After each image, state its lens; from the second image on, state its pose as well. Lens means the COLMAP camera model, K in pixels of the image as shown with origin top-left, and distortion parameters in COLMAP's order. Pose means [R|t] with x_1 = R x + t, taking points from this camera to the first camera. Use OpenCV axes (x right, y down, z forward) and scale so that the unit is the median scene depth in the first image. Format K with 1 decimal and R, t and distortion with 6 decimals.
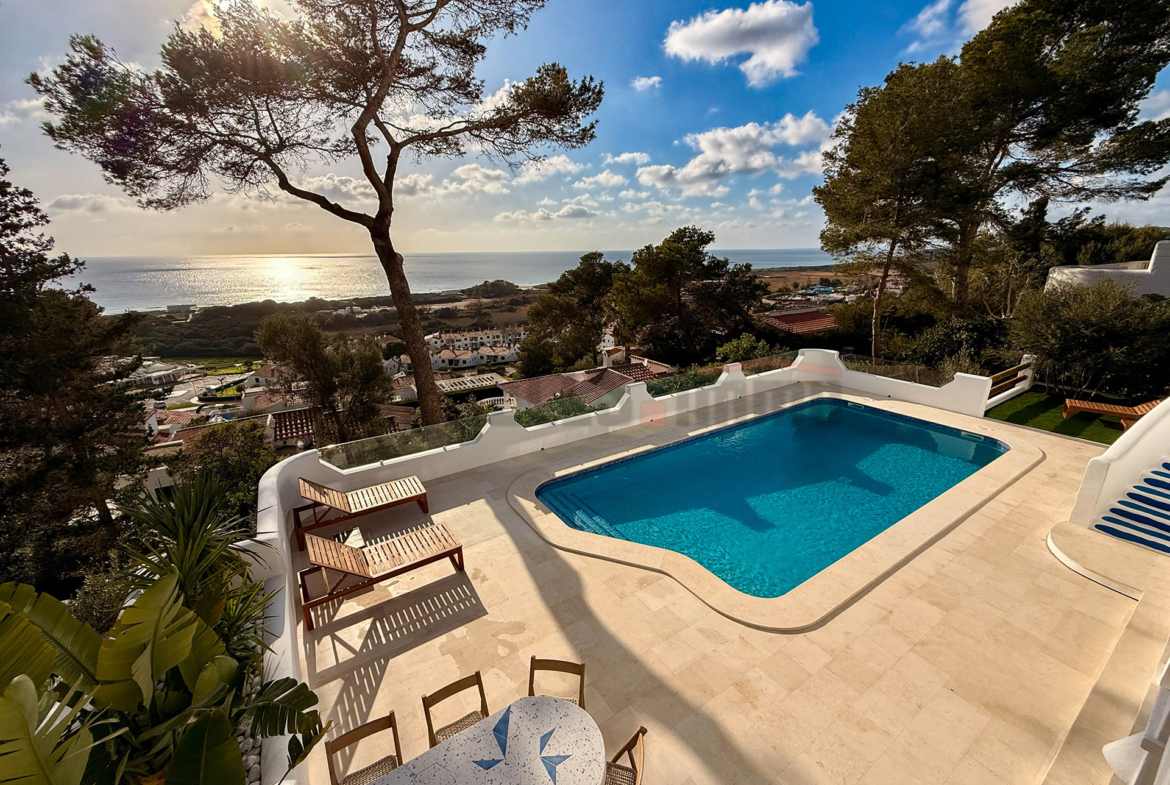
lens RADIAL K [[470.7, 0, 585.0], [0, 470.7, 392.5], [0, 0, 1]] dist [0.001473, 0.000609]
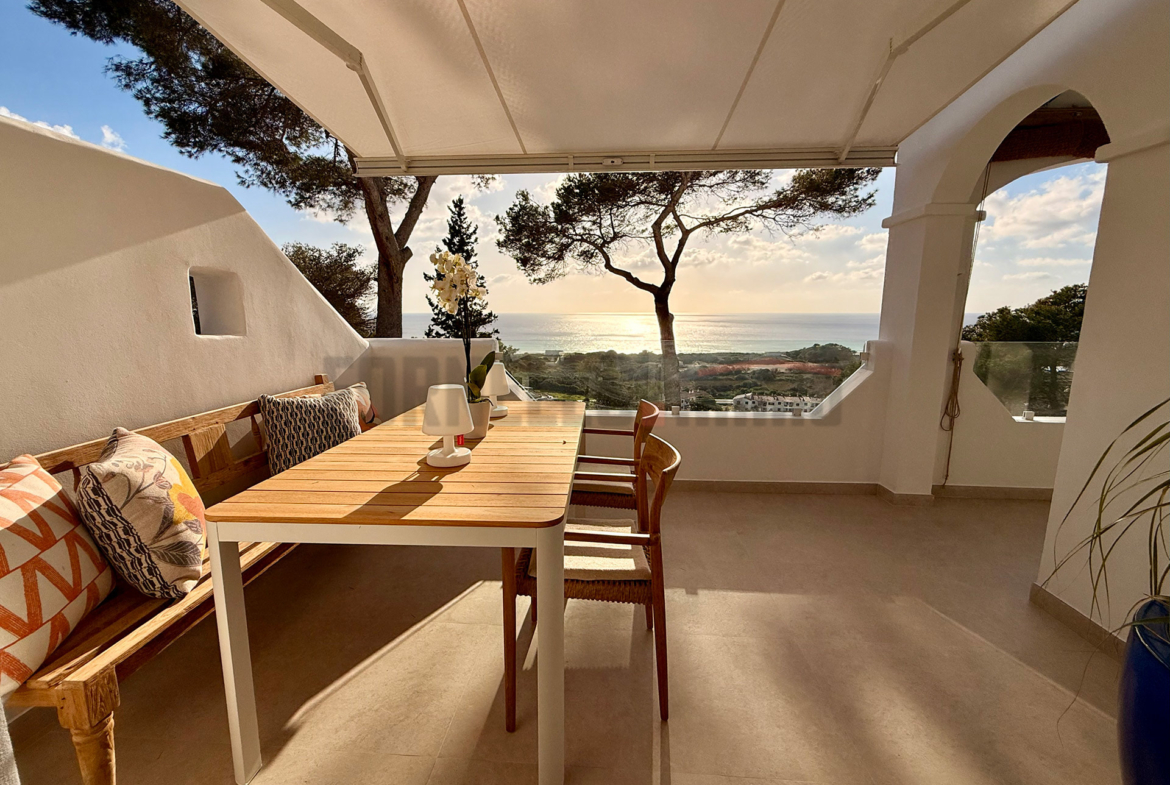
lens RADIAL K [[491.7, 0, 585.0], [0, 491.7, 392.5], [0, 0, 1]] dist [0.002239, 0.000383]
pose [[0.799910, 0.108767, -0.590181, 0.196320], [-0.183460, 0.980678, -0.067922, 0.040339], [0.571390, 0.162606, 0.804409, -0.145562]]
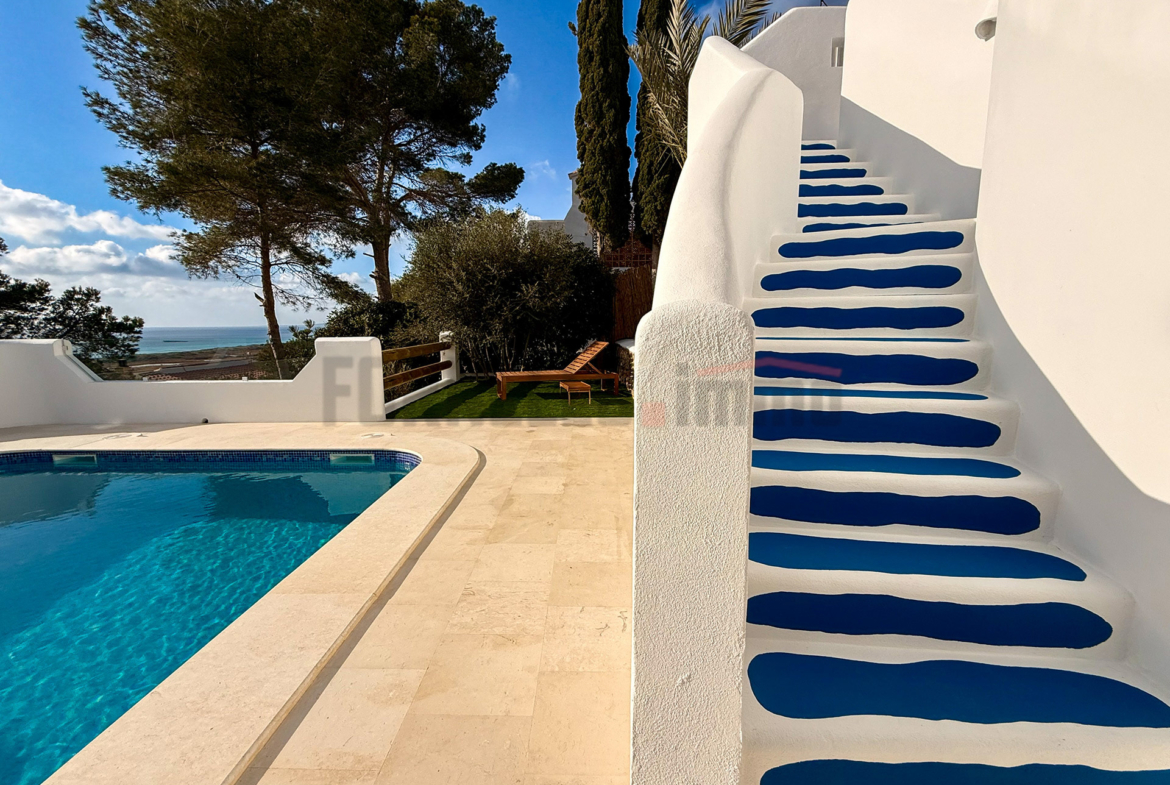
lens RADIAL K [[491.7, 0, 585.0], [0, 491.7, 392.5], [0, 0, 1]] dist [0.002239, 0.000383]
pose [[0.558755, -0.115024, 0.821317, 0.444985], [0.242916, 0.969600, -0.029469, 0.074181], [-0.792959, 0.215977, 0.569710, 0.440028]]
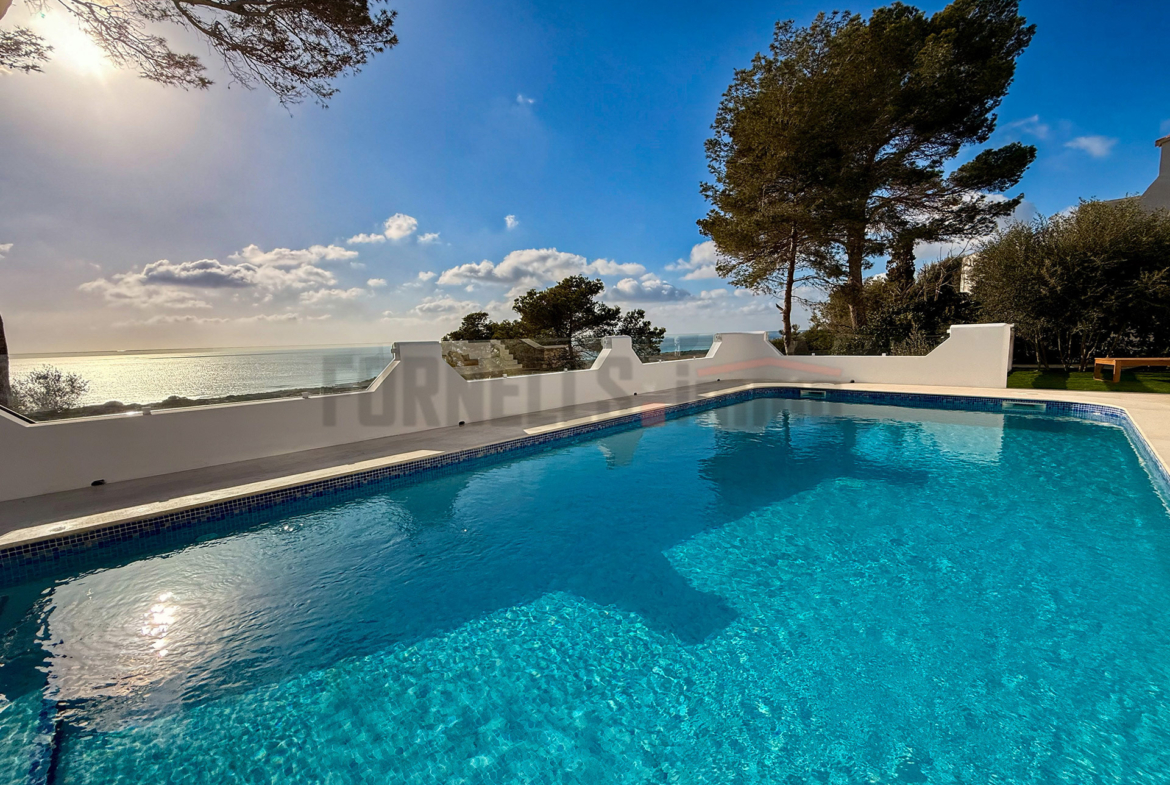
lens RADIAL K [[470.7, 0, 585.0], [0, 470.7, 392.5], [0, 0, 1]] dist [0.001473, 0.000609]
pose [[0.980136, -0.046154, 0.192879, 0.141343], [0.080122, 0.981795, -0.172216, 0.099883], [-0.181420, 0.184249, 0.965991, 0.404652]]
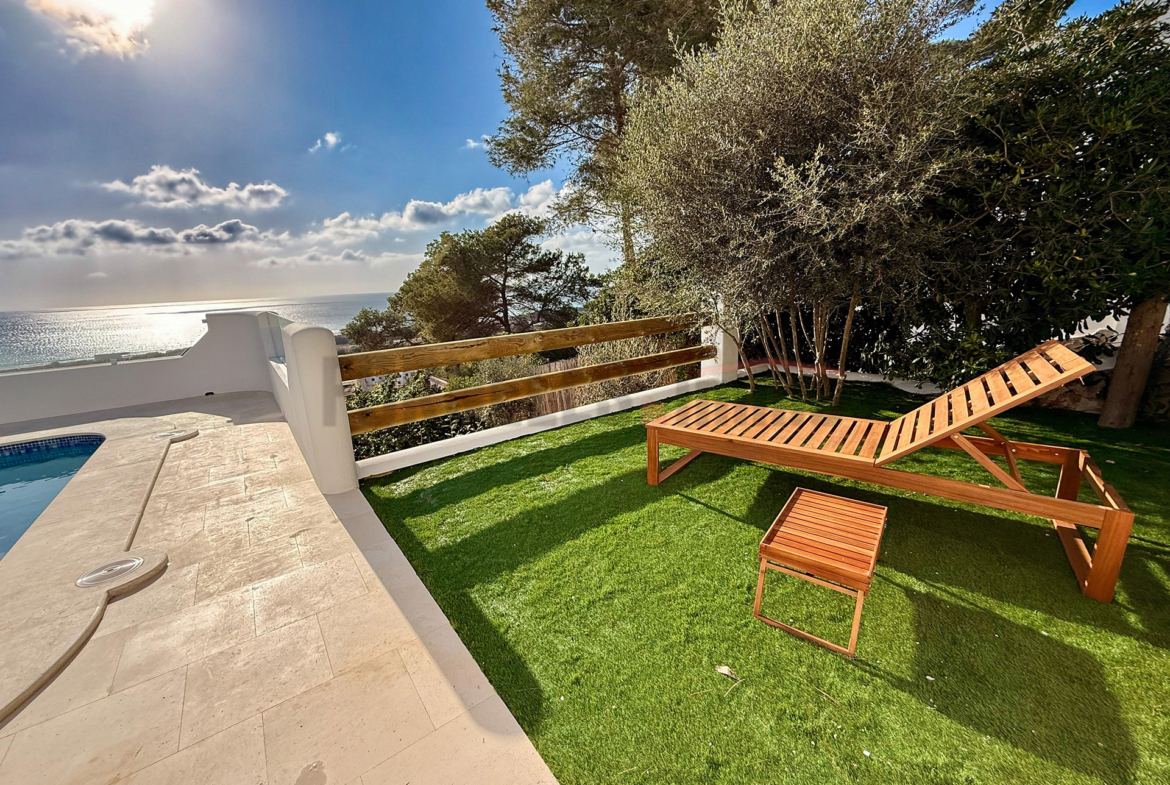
lens RADIAL K [[470.7, 0, 585.0], [0, 470.7, 392.5], [0, 0, 1]] dist [0.001473, 0.000609]
pose [[0.996365, -0.059261, 0.061191, 0.778947], [0.063007, 0.996133, -0.061229, 0.018807], [-0.057326, 0.064862, 0.996246, 0.611620]]
